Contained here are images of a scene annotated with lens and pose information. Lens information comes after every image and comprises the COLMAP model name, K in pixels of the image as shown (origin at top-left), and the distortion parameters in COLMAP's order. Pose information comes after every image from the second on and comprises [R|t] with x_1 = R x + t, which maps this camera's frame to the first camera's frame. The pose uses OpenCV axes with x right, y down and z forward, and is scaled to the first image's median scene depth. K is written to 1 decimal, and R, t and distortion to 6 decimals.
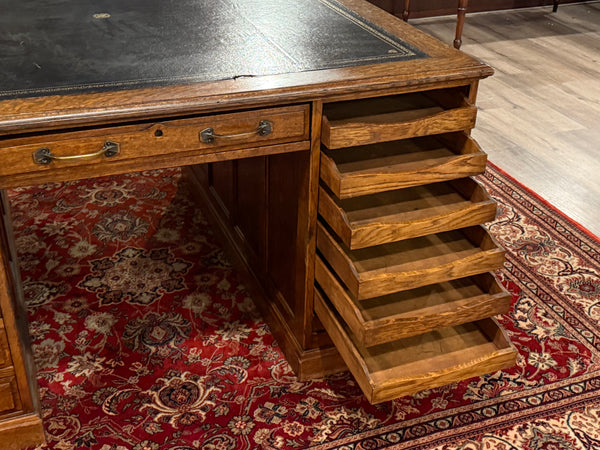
lens RADIAL K [[770.6, 0, 303.7], [0, 770.6, 225.0], [0, 0, 1]] dist [0.208183, -0.474198]
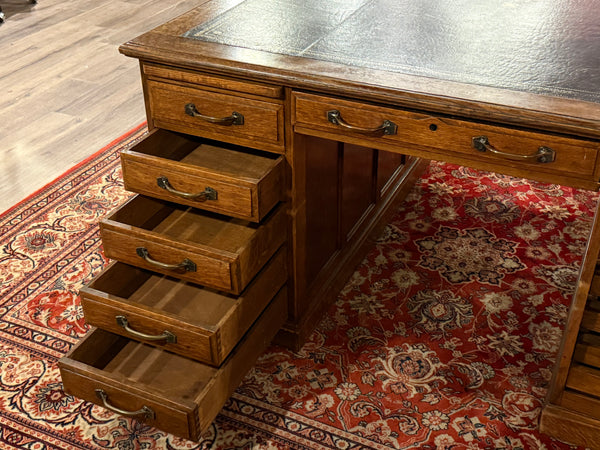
lens RADIAL K [[768.4, 0, 298.2], [0, 768.4, 226.2], [0, 0, 1]] dist [0.207352, -0.481686]
pose [[-0.688657, -0.404525, 0.601757, -0.760607], [0.349210, 0.542285, 0.764185, -0.939917], [-0.635456, 0.736401, -0.232184, 1.559329]]
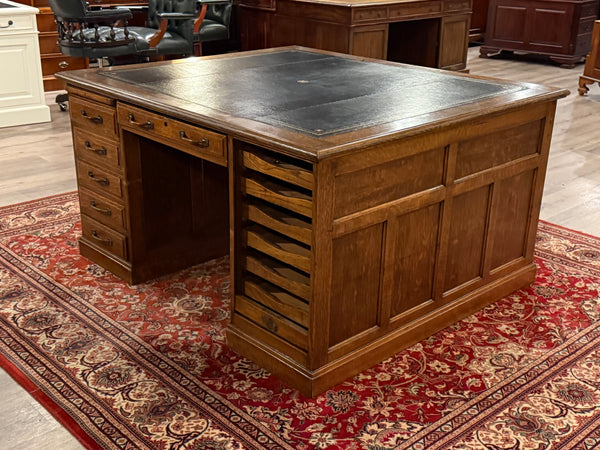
lens RADIAL K [[768.4, 0, 298.2], [0, 768.4, 226.2], [0, 0, 1]] dist [0.207352, -0.481686]
pose [[0.366240, 0.322258, -0.872936, 1.118166], [-0.467132, 0.875013, 0.127040, -0.199143], [0.804771, 0.361249, 0.471002, 0.371490]]
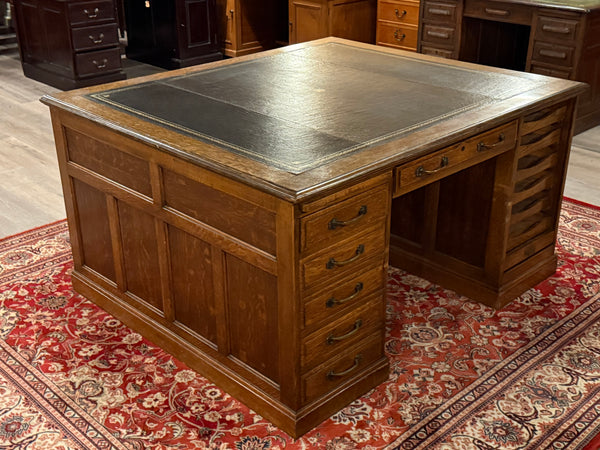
lens RADIAL K [[768.4, 0, 298.2], [0, 768.4, 226.2], [0, 0, 1]] dist [0.207352, -0.481686]
pose [[-0.920005, 0.150369, -0.361912, 0.312892], [-0.205007, 0.602389, 0.771427, -1.154329], [0.334011, 0.783911, -0.523374, 1.852998]]
